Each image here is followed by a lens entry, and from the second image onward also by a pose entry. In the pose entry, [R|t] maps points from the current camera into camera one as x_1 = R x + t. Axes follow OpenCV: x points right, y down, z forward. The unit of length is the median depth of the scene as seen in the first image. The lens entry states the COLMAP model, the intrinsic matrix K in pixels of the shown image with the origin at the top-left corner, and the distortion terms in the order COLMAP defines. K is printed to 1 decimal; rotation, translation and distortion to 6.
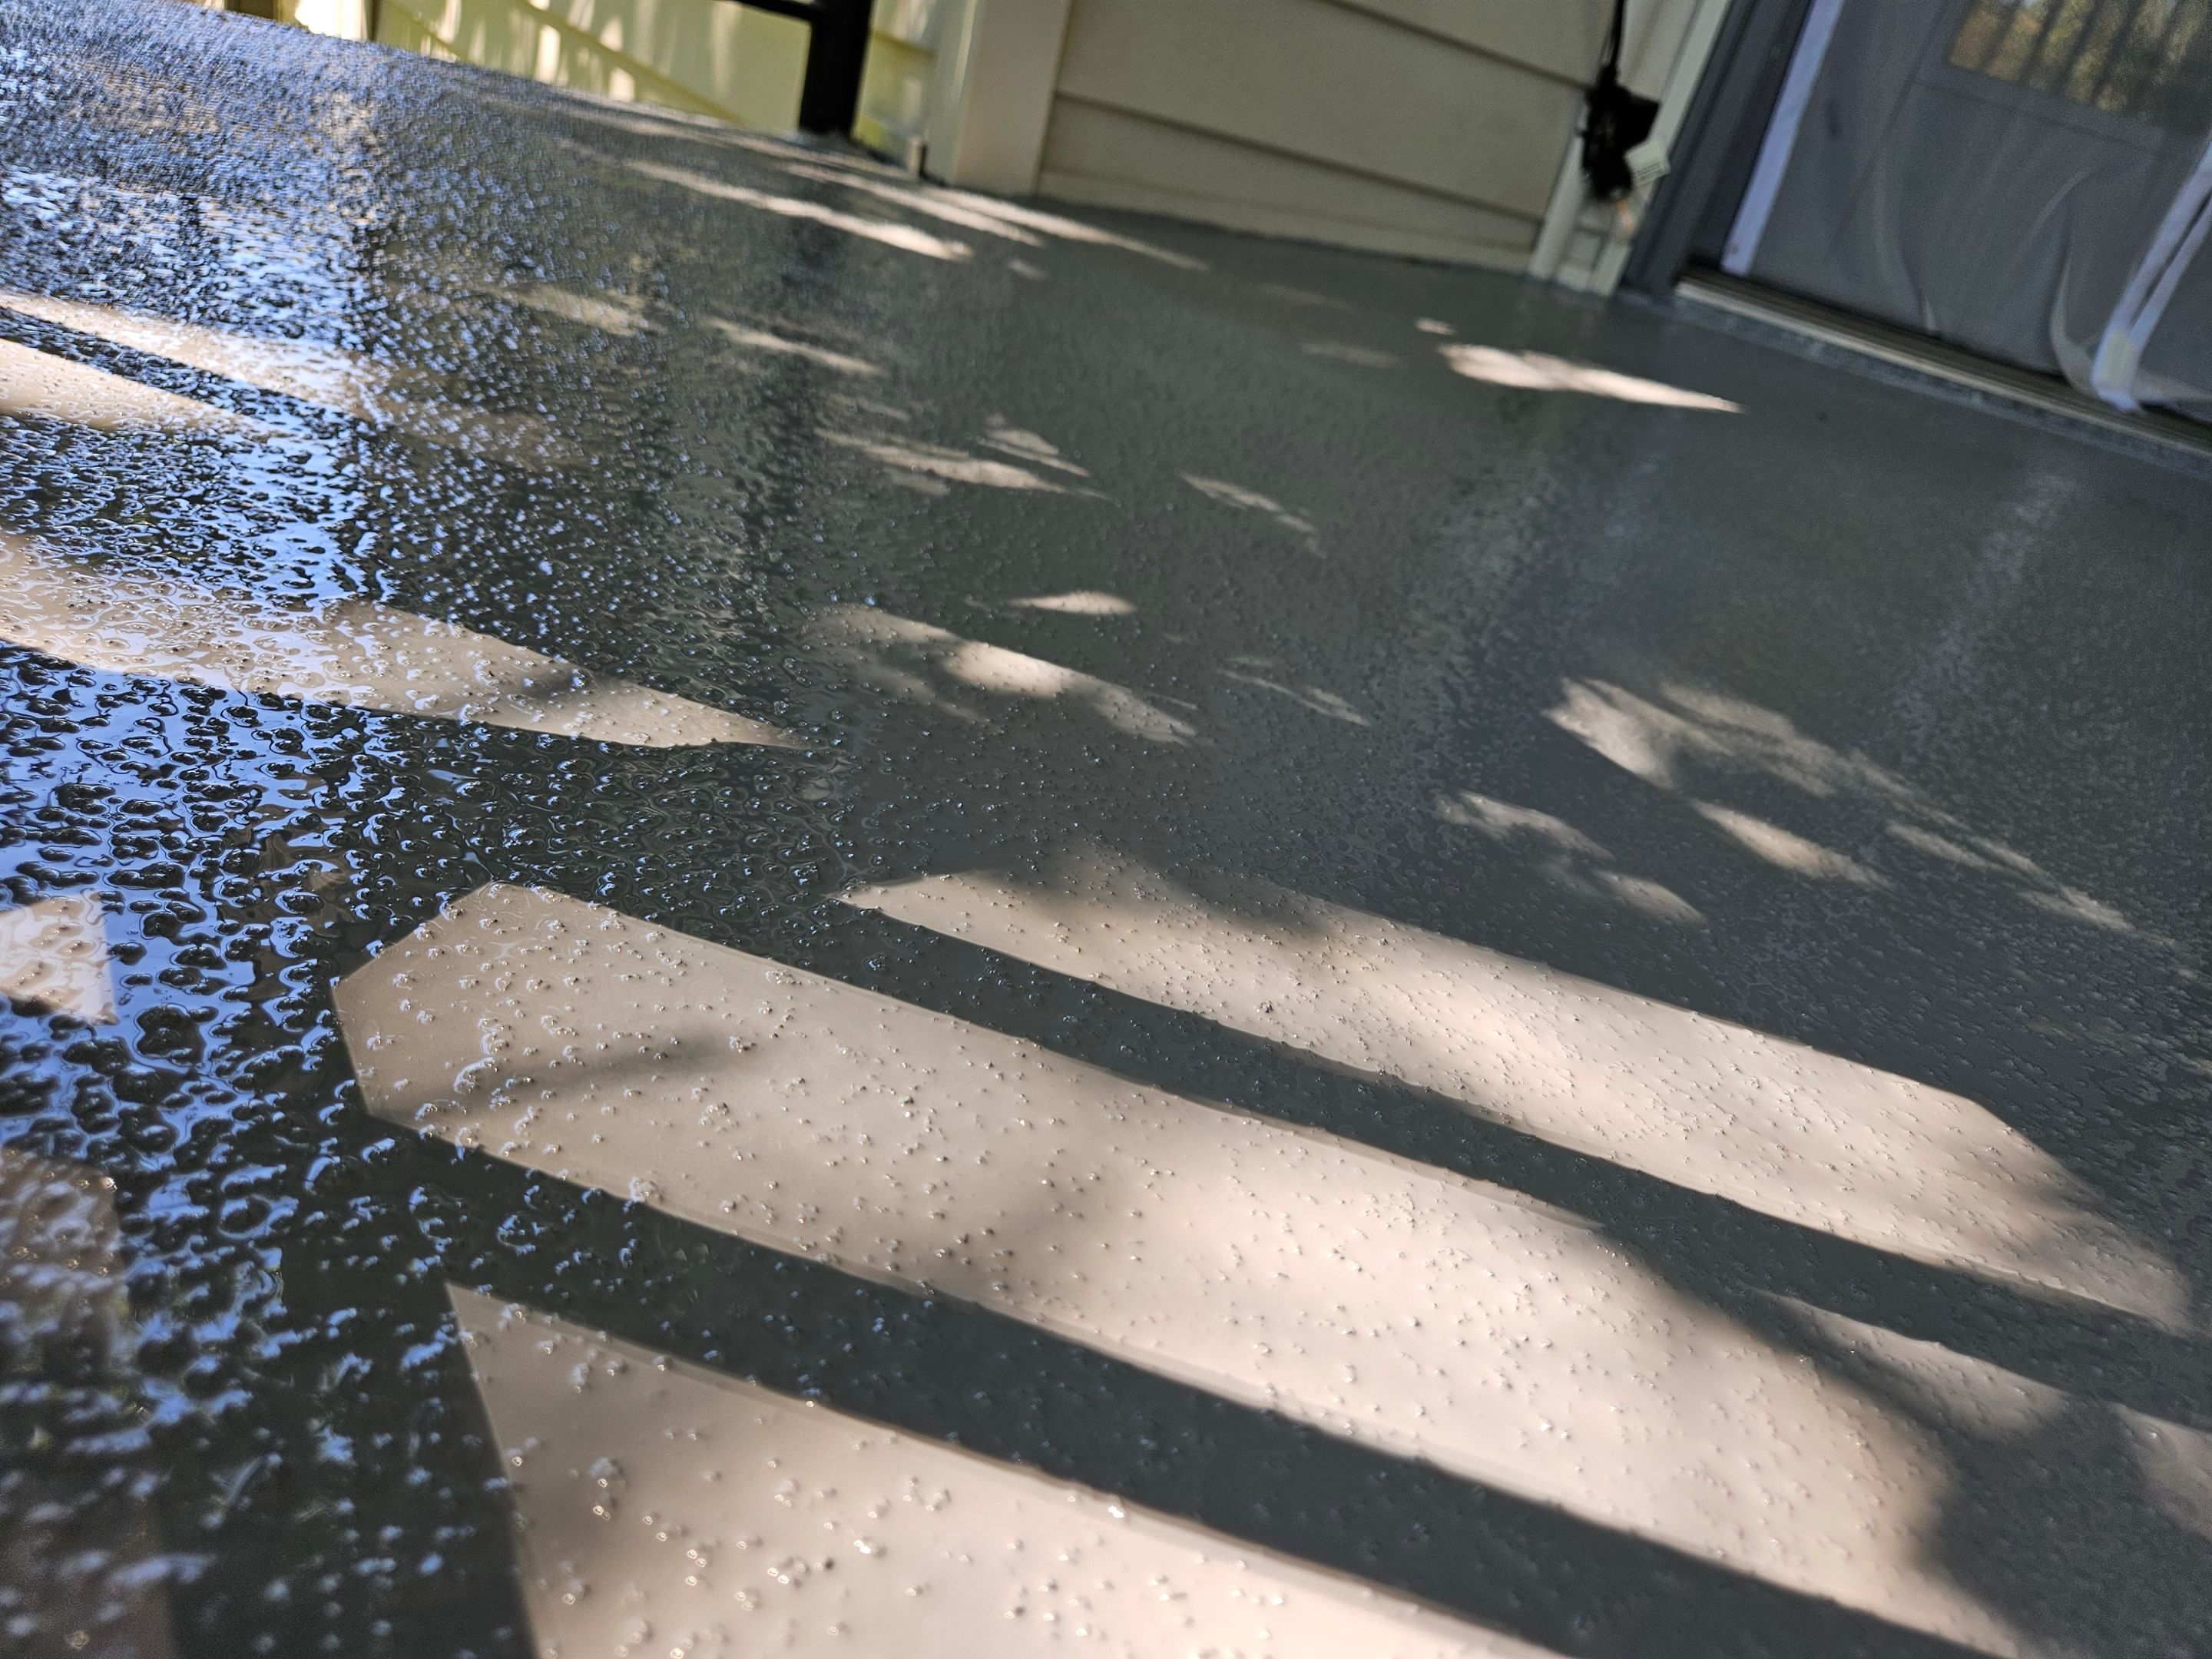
lens RADIAL K [[1491.5, 0, 1100.6], [0, 1491.5, 818.9], [0, 0, 1]] dist [0.023212, -0.017619]
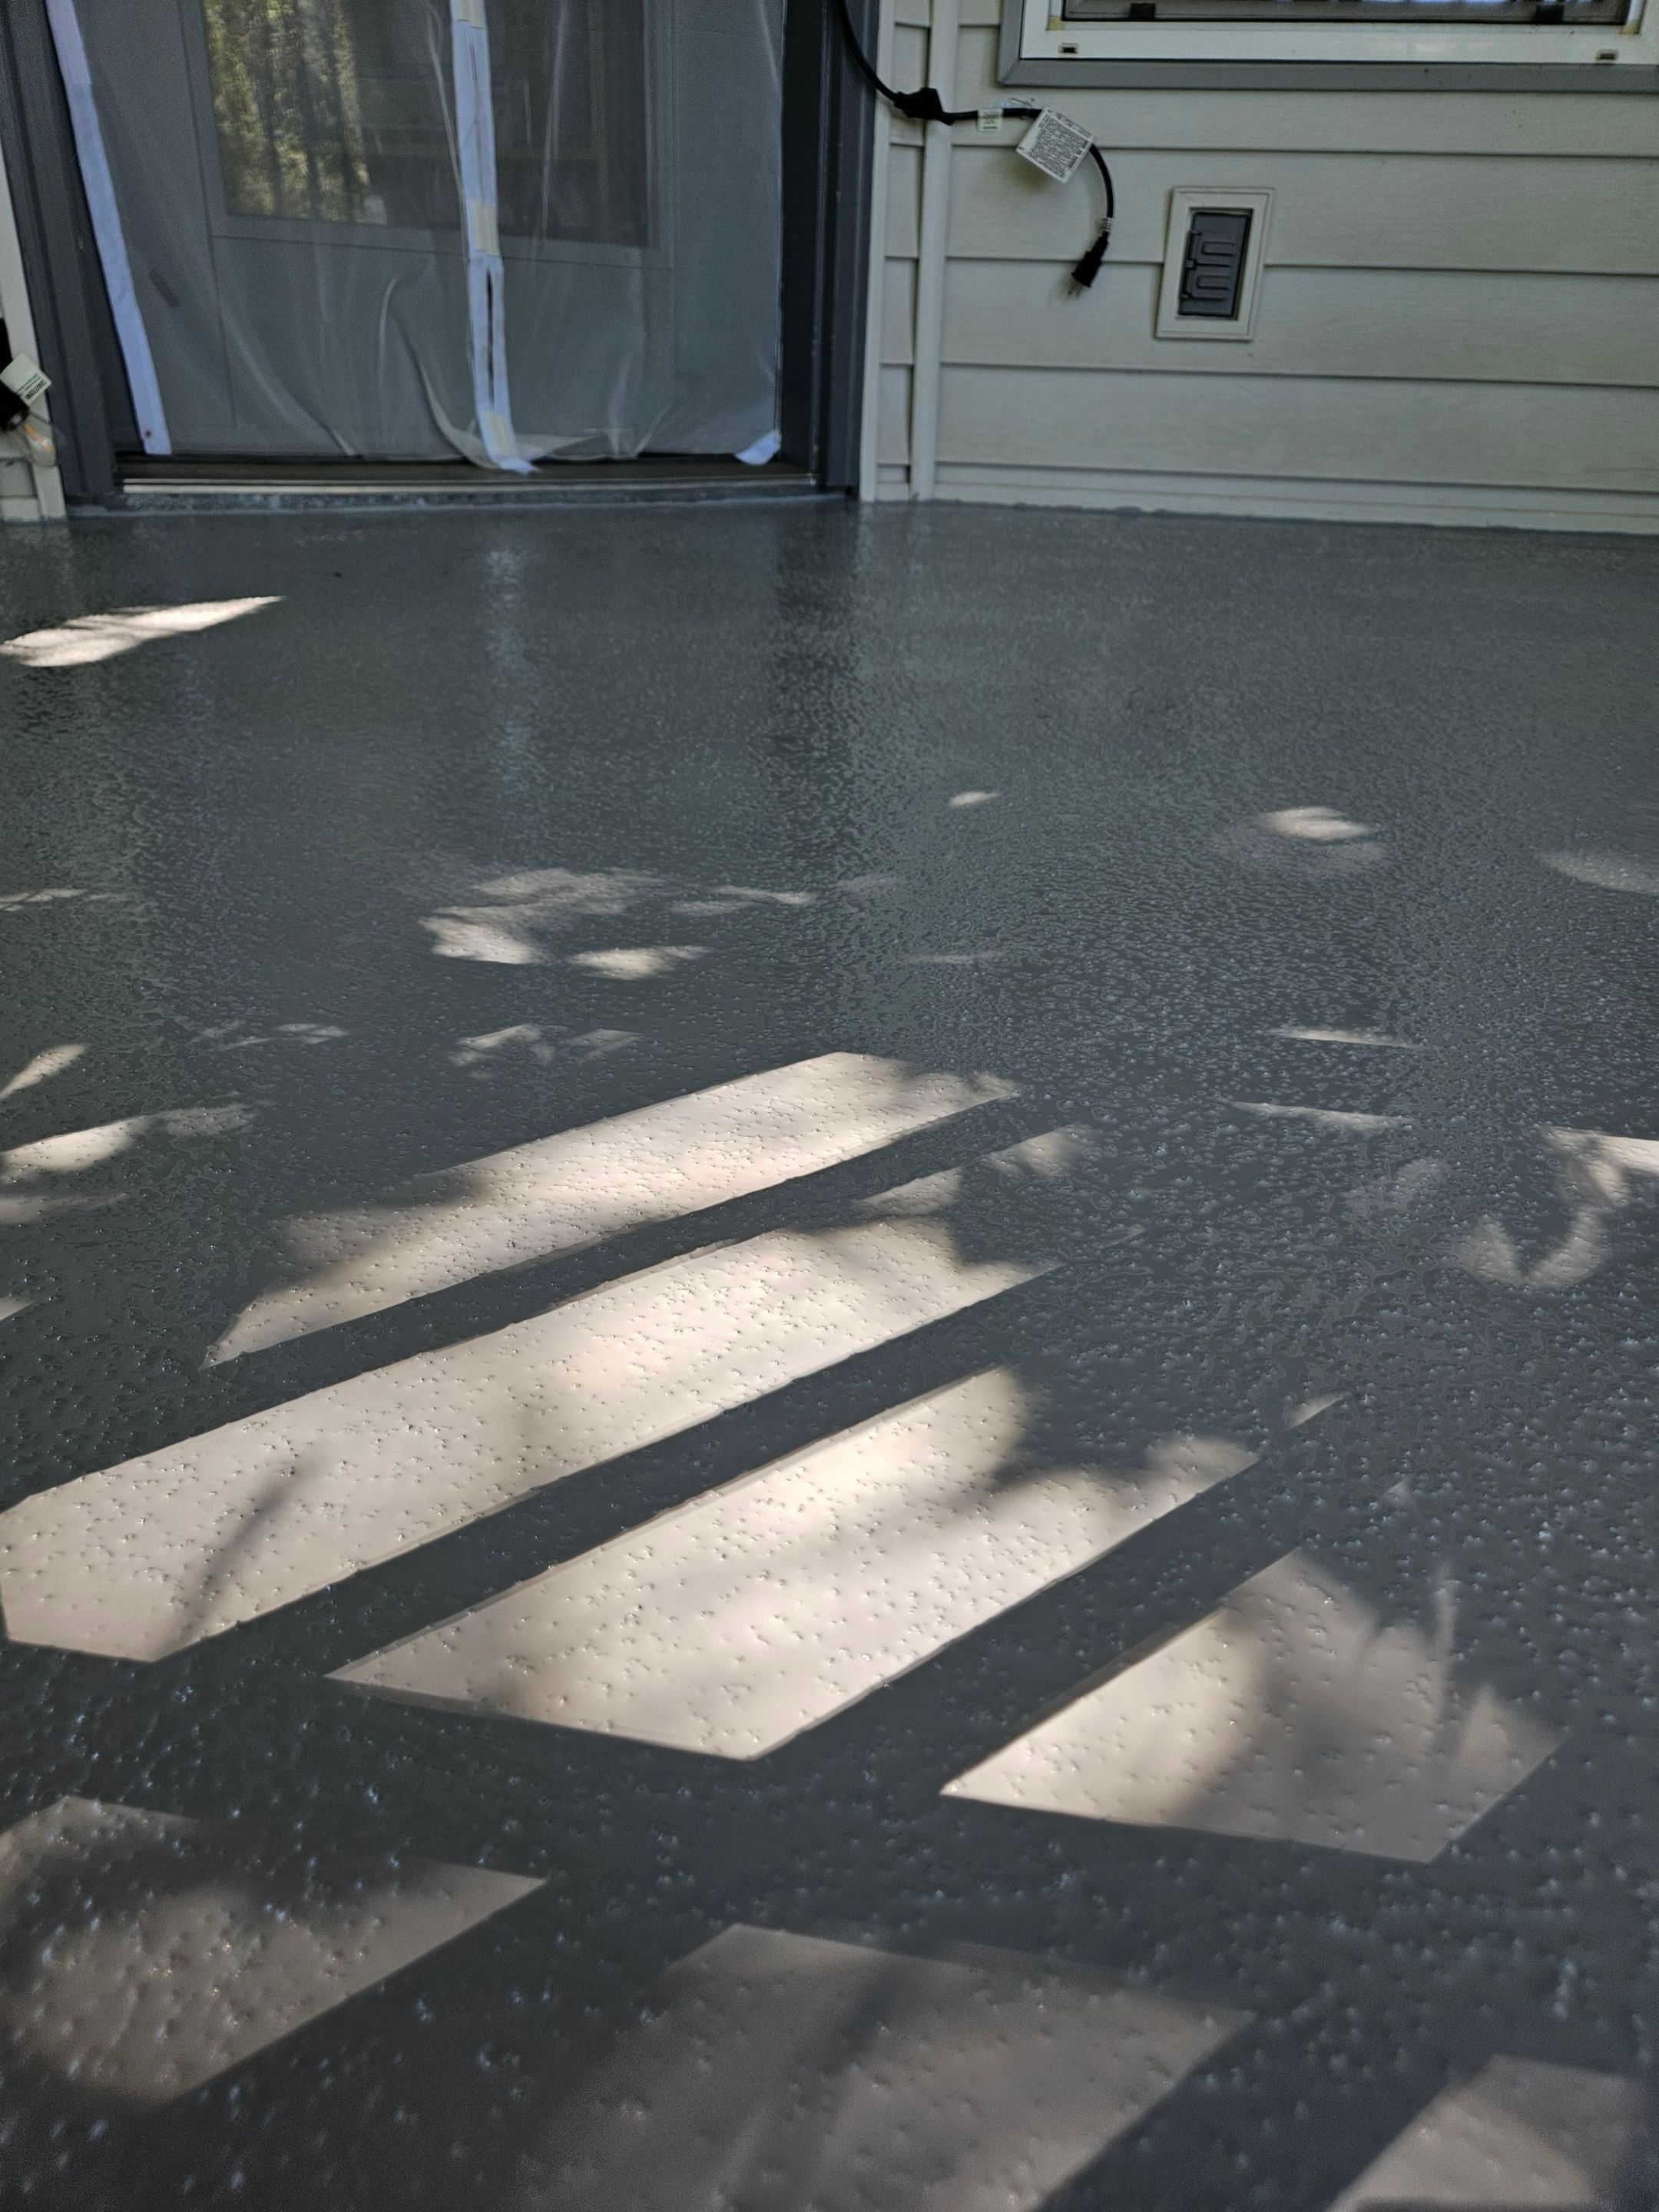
lens RADIAL K [[1491.5, 0, 836.5], [0, 1491.5, 1108.0], [0, 0, 1]] dist [0.023212, -0.017619]
pose [[0.659395, -0.525291, 0.537836, -0.332408], [0.469636, 0.846450, 0.250926, -0.170602], [-0.587061, 0.087127, 0.804841, -0.310928]]
